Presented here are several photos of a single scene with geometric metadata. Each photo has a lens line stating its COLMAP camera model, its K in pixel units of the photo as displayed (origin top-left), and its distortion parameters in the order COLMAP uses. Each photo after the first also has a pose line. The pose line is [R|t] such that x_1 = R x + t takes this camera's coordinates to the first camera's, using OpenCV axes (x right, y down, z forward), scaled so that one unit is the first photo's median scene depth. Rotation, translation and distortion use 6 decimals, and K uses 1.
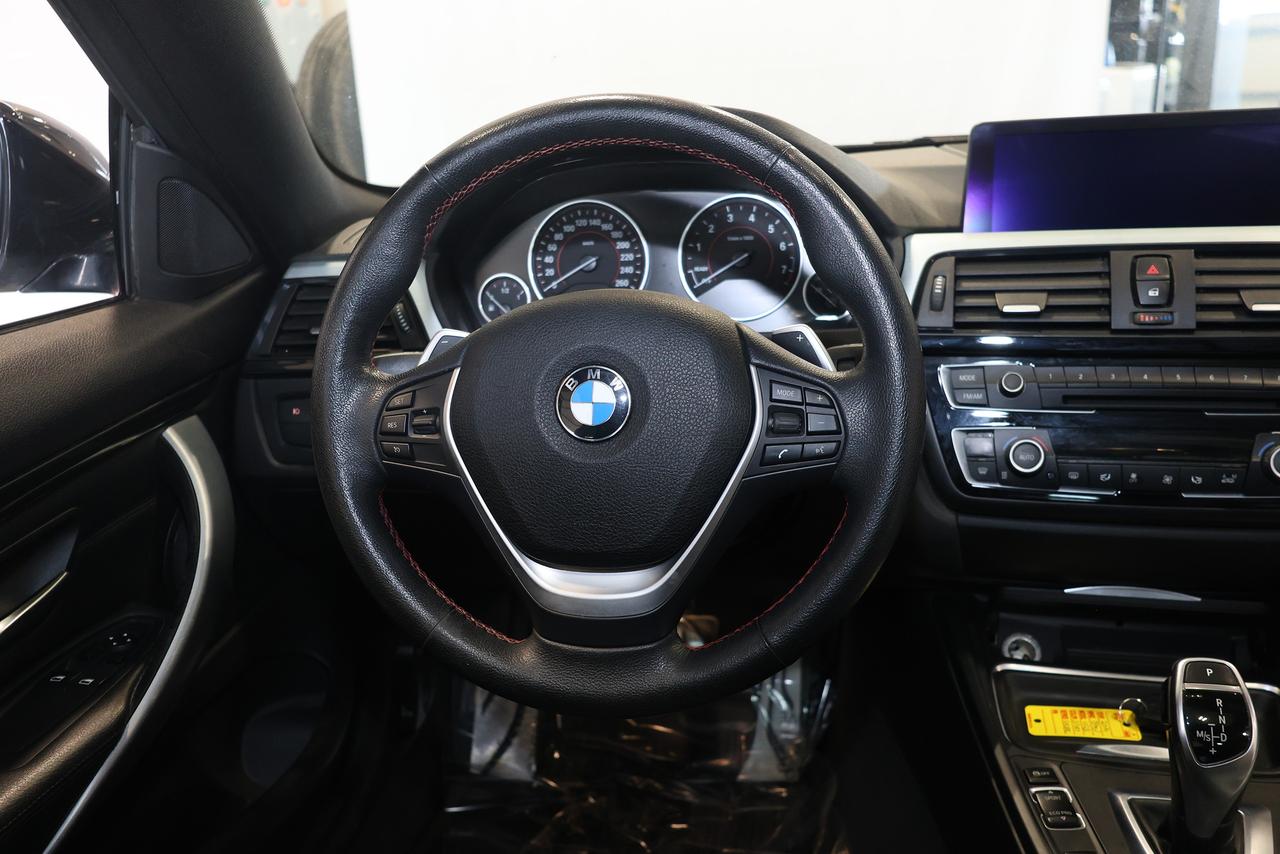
lens RADIAL K [[1107.7, 0, 633.6], [0, 1107.7, 424.3], [0, 0, 1]] dist [0.003179, 0.018379]
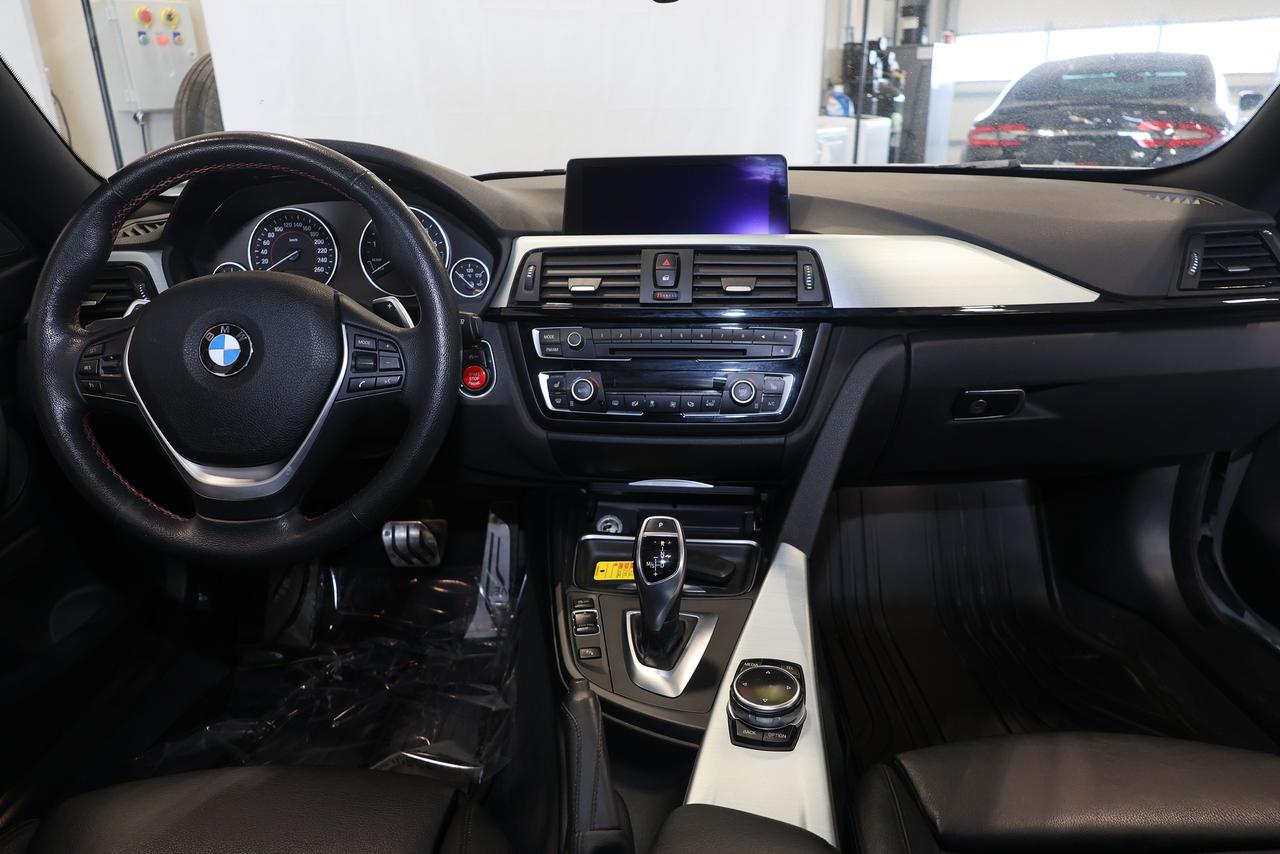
lens RADIAL K [[881.1, 0, 640.0], [0, 881.1, 427.0], [0, 0, 1]] dist [-0.006652, 0.006129]
pose [[0.990222, -0.015286, 0.138658, 0.252884], [0.009942, 0.999184, 0.039154, 0.031174], [-0.139143, -0.037392, 0.989566, -0.154817]]
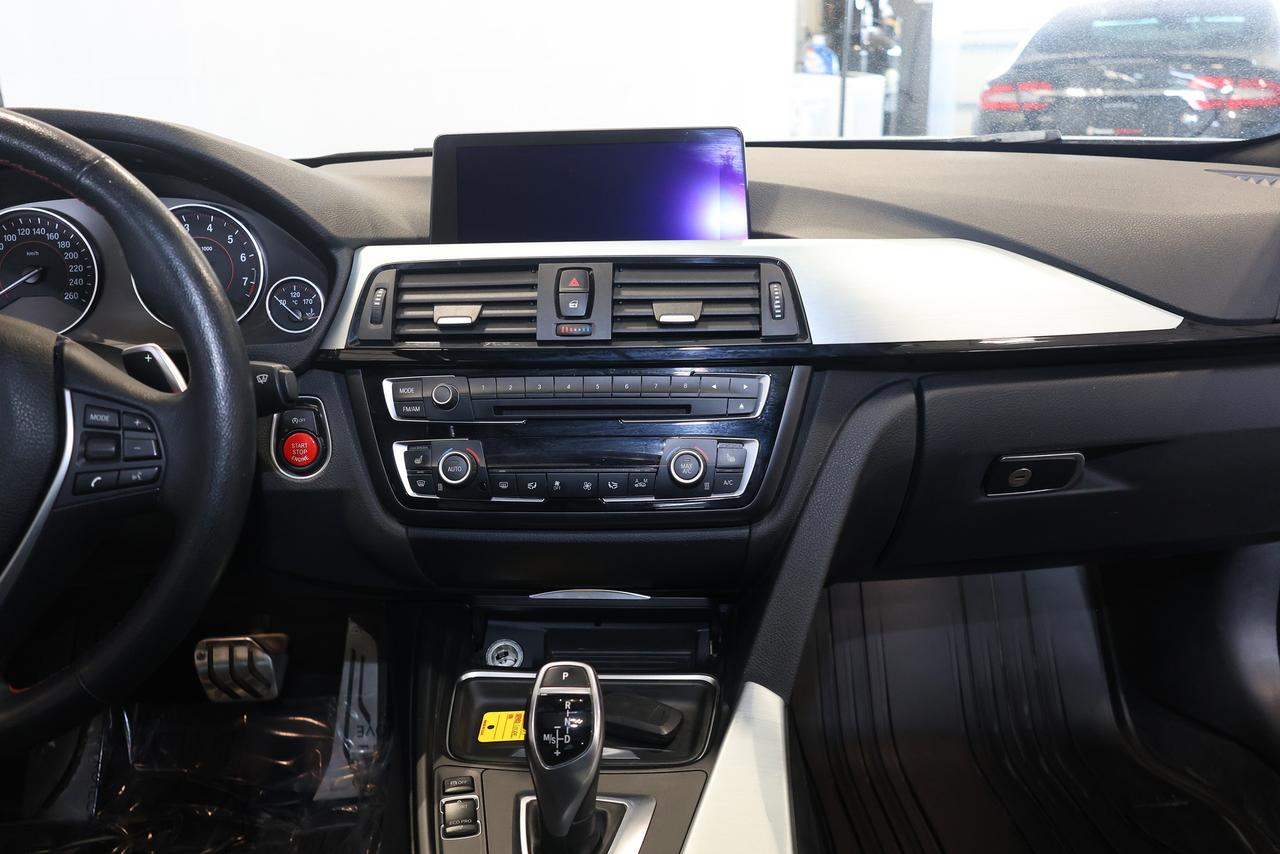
lens RADIAL K [[1107.7, 0, 633.6], [0, 1107.7, 424.3], [0, 0, 1]] dist [0.003179, 0.018379]
pose [[0.982222, -0.028974, 0.185473, 0.310431], [0.028342, 0.999580, 0.006059, -0.011686], [-0.185570, -0.000695, 0.982631, -0.018780]]
